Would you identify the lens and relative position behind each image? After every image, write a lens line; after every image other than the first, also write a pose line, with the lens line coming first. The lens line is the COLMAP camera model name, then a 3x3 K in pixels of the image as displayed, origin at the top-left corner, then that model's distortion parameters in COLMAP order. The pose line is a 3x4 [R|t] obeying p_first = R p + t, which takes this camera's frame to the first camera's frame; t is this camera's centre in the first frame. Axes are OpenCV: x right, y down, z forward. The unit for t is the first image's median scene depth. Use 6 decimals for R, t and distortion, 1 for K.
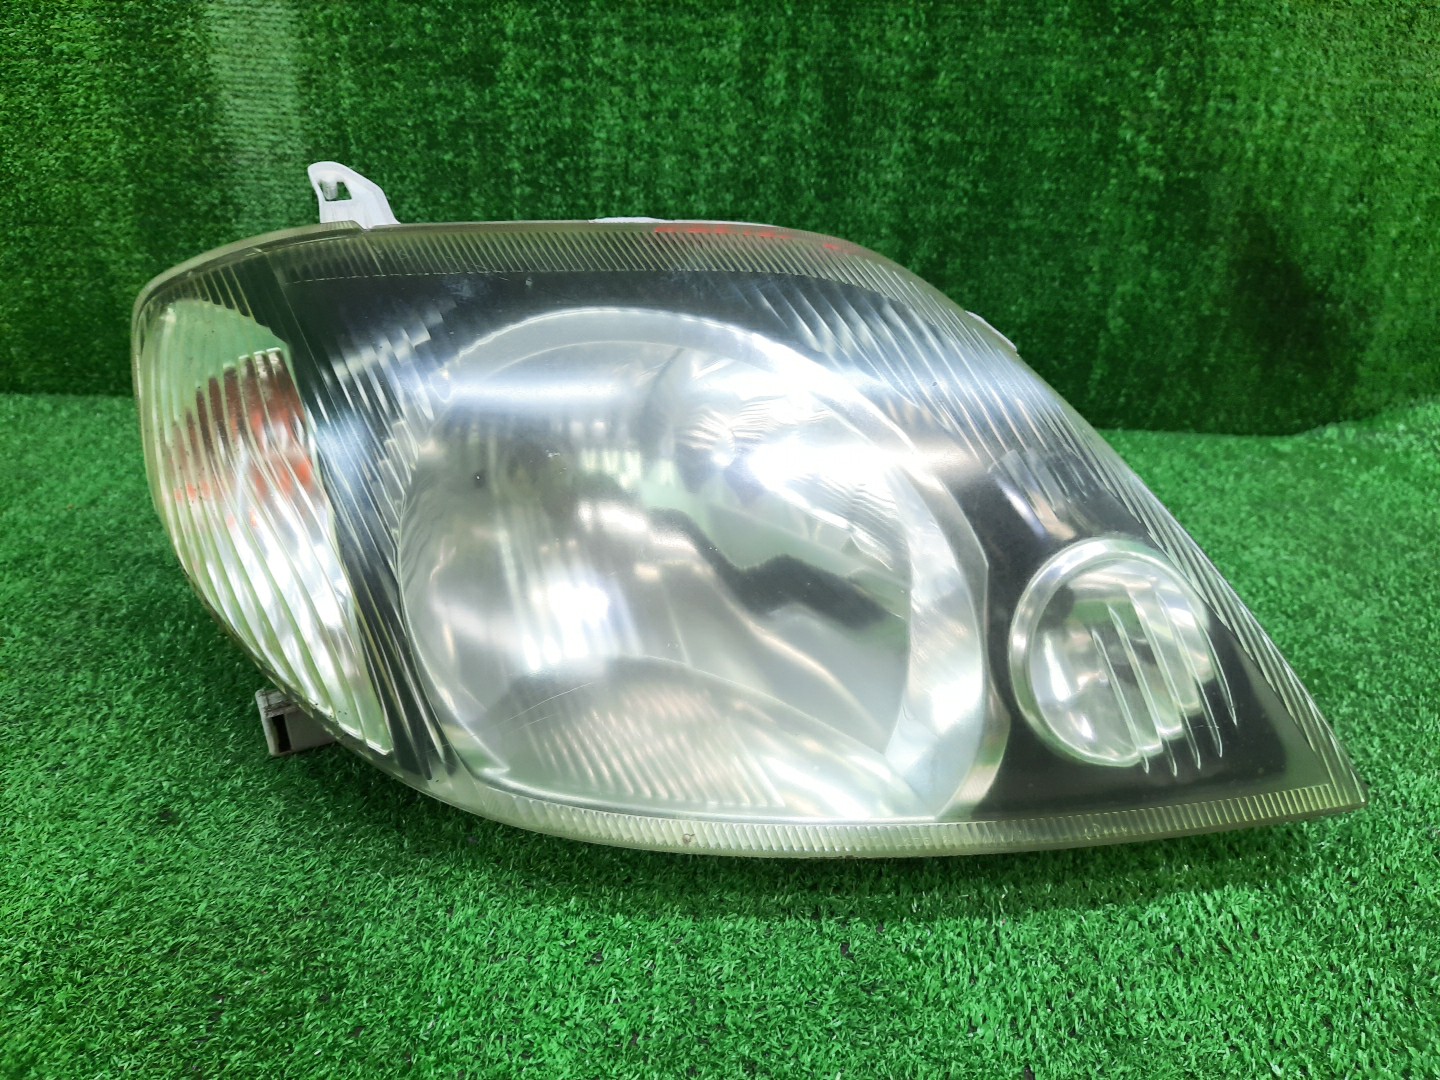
lens RADIAL K [[1139.3, 0, 723.5], [0, 1139.3, 560.3], [0, 0, 1]] dist [0.017398, -0.032066]
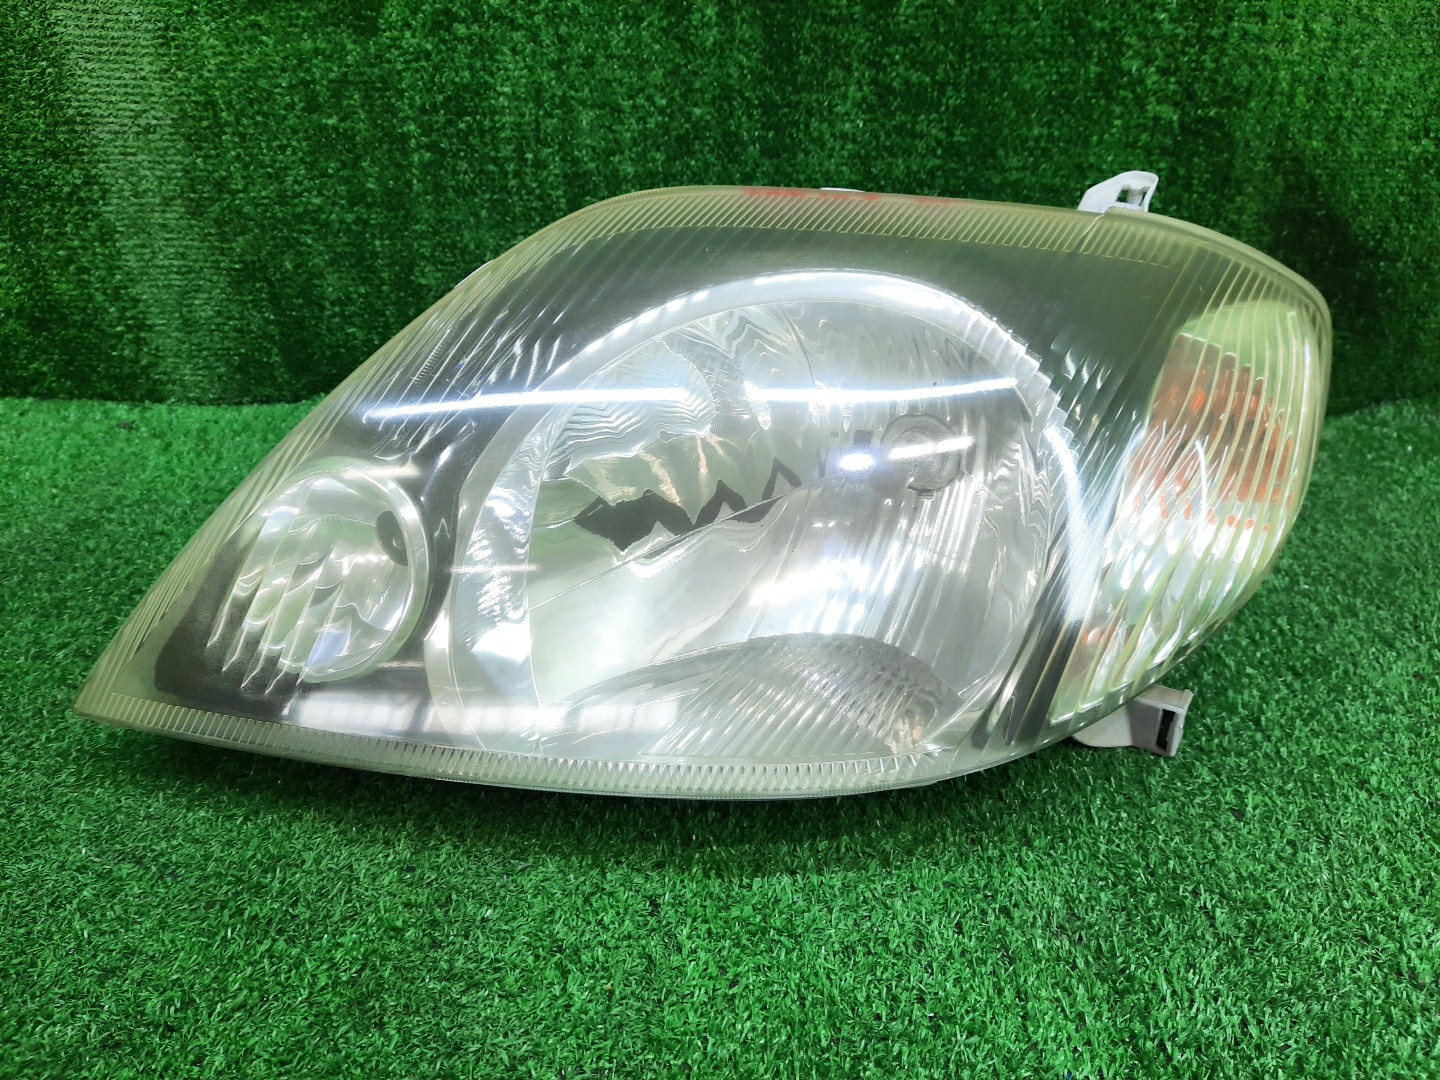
lens RADIAL K [[1129.7, 0, 724.1], [0, 1129.7, 560.0], [0, 0, 1]] dist [0.009118, -0.017246]
pose [[0.997449, -0.005038, -0.071211, 0.118660], [0.009198, 0.998262, 0.058214, -0.066655], [0.070794, -0.058720, 0.995761, 0.142027]]
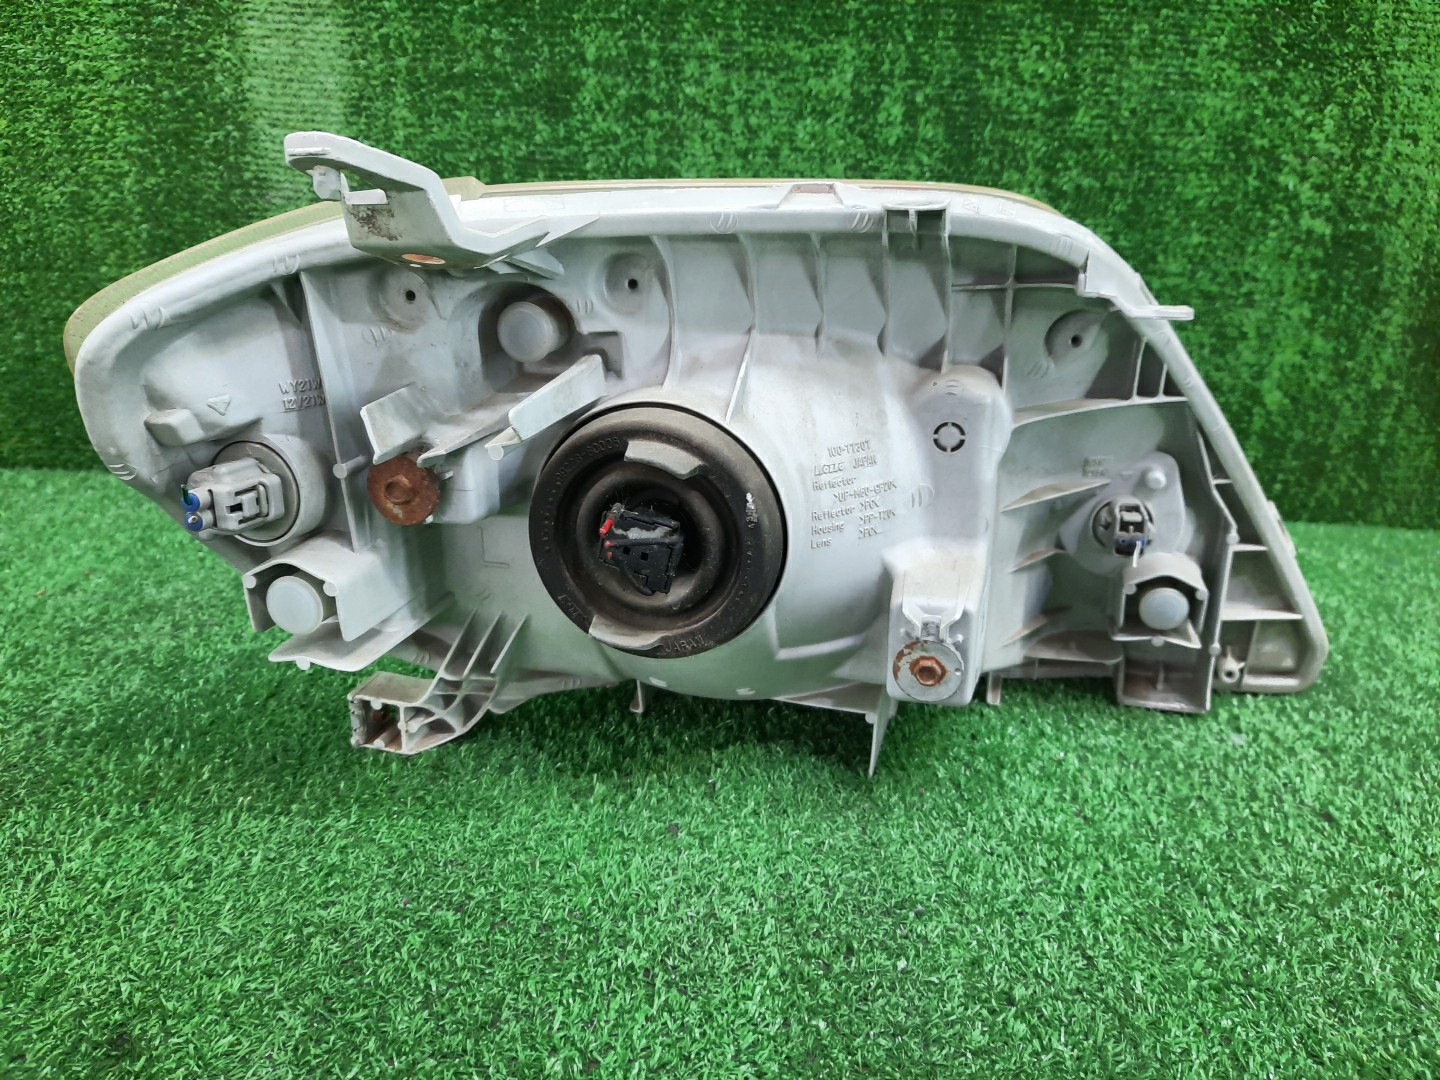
lens RADIAL K [[1131.5, 0, 716.2], [0, 1131.5, 544.7], [0, 0, 1]] dist [-0.002981, -0.002141]
pose [[0.999966, 0.006502, -0.005003, -0.082502], [-0.007056, 0.992735, -0.120111, 0.009923], [0.004186, 0.120142, 0.992748, 0.183330]]
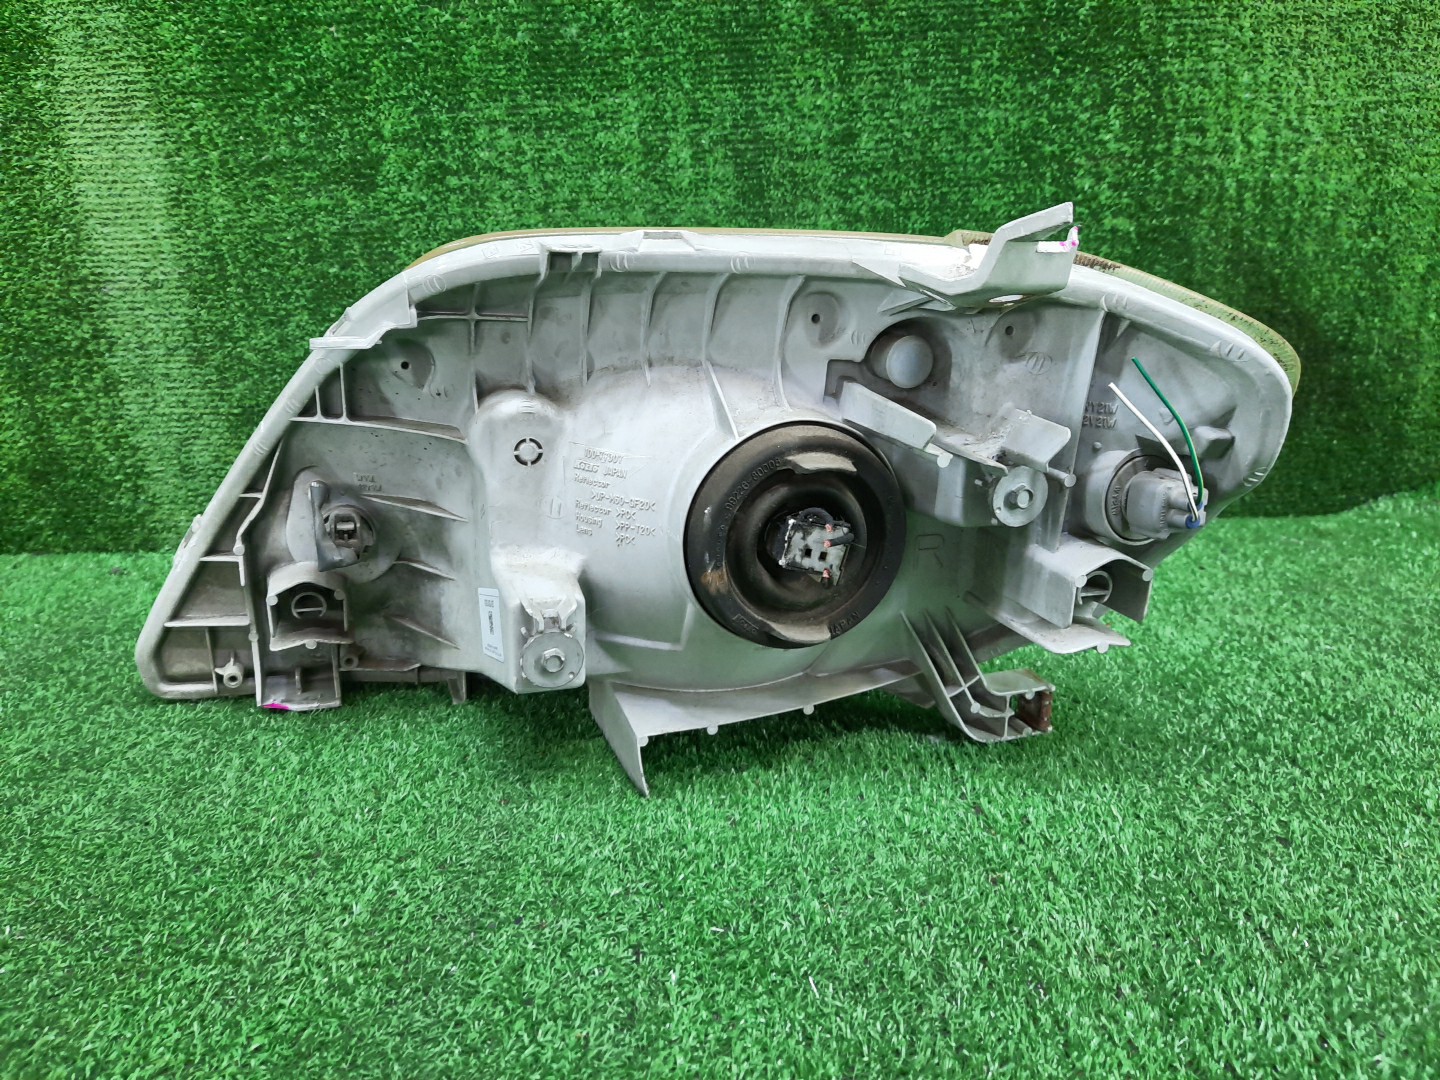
lens RADIAL K [[1123.7, 0, 723.2], [0, 1123.7, 536.5], [0, 0, 1]] dist [0.024032, -0.040558]
pose [[0.994809, -0.067562, -0.076098, 0.128900], [0.054427, 0.985108, -0.163093, 0.024363], [0.085984, 0.158104, 0.983672, 0.169259]]
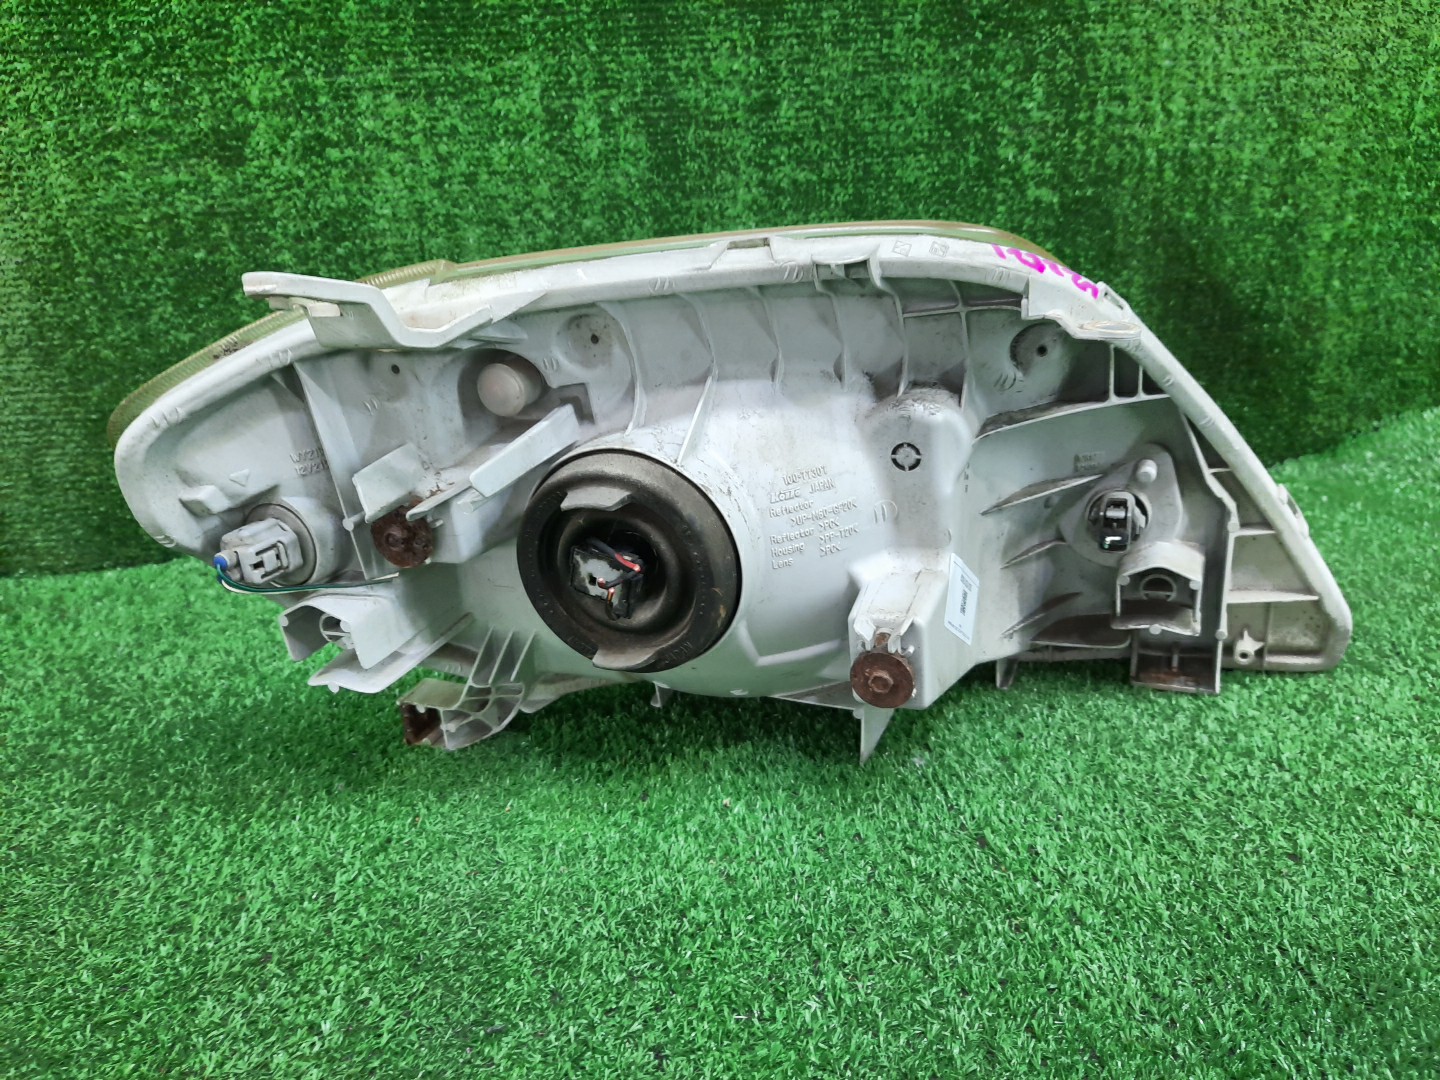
lens RADIAL K [[1122.3, 0, 734.5], [0, 1122.3, 542.2], [0, 0, 1]] dist [0.022653, -0.045085]
pose [[0.992609, -0.111443, 0.048031, 0.079772], [0.115832, 0.988105, -0.101153, -0.023998], [-0.036187, 0.105969, 0.993711, 0.208668]]
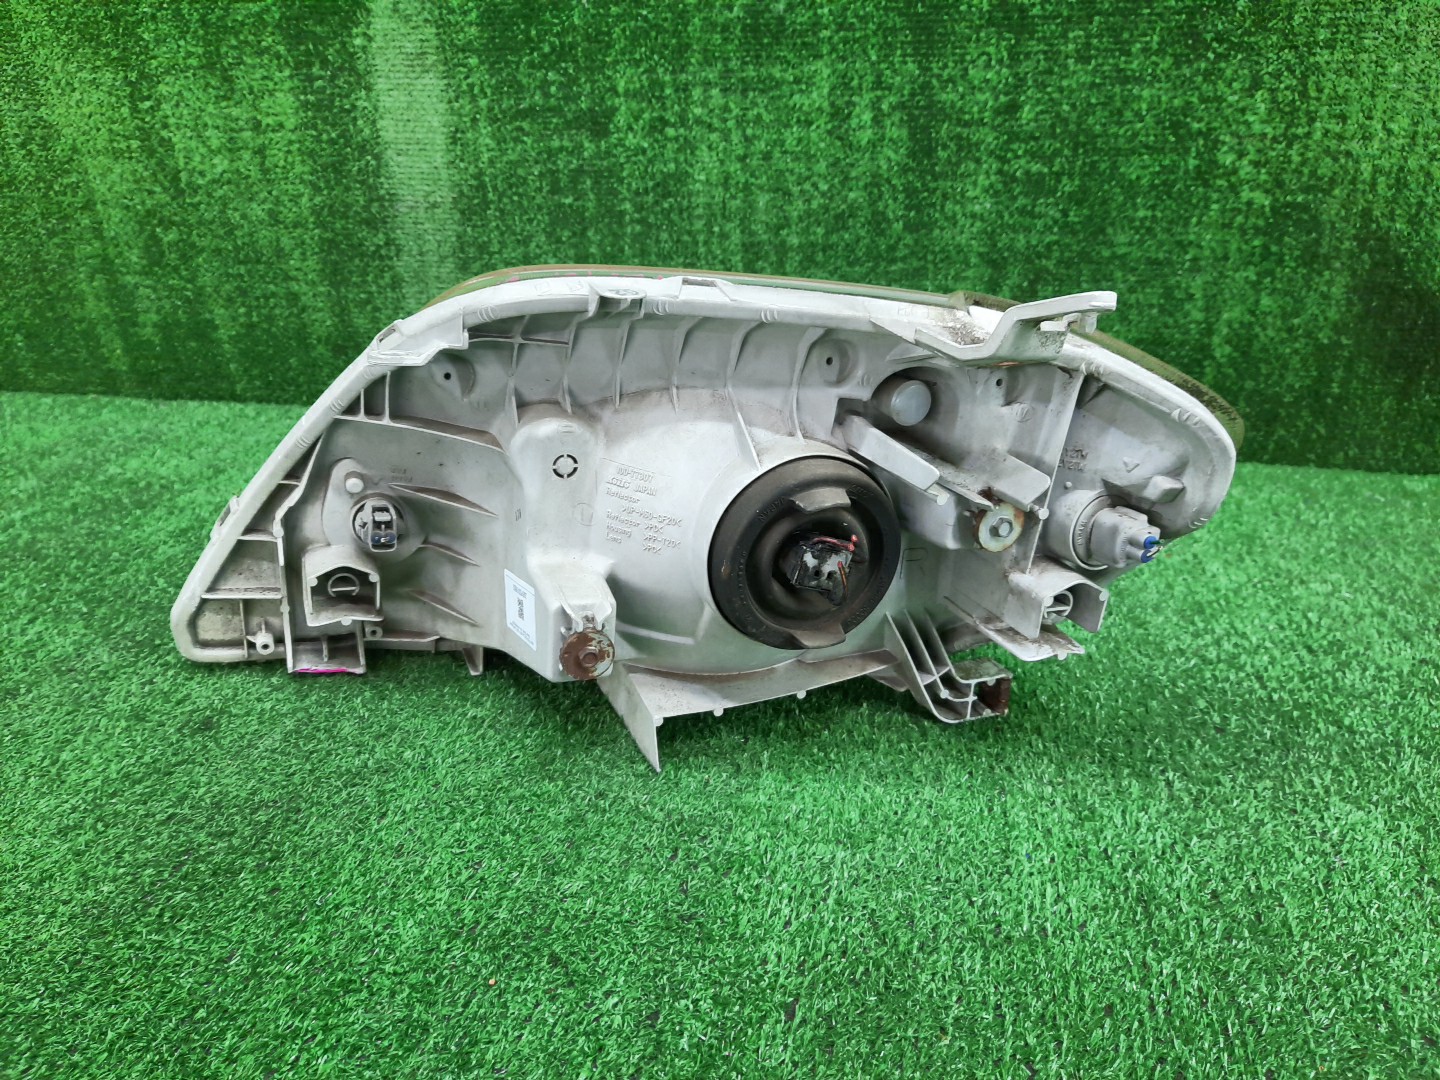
lens RADIAL K [[1144.2, 0, 699.2], [0, 1144.2, 555.1], [0, 0, 1]] dist [0.024547, -0.040544]
pose [[0.966119, 0.052193, -0.252766, 0.192176], [-0.060913, 0.997784, -0.026790, 0.020679], [0.250808, 0.041279, 0.967156, -0.054695]]
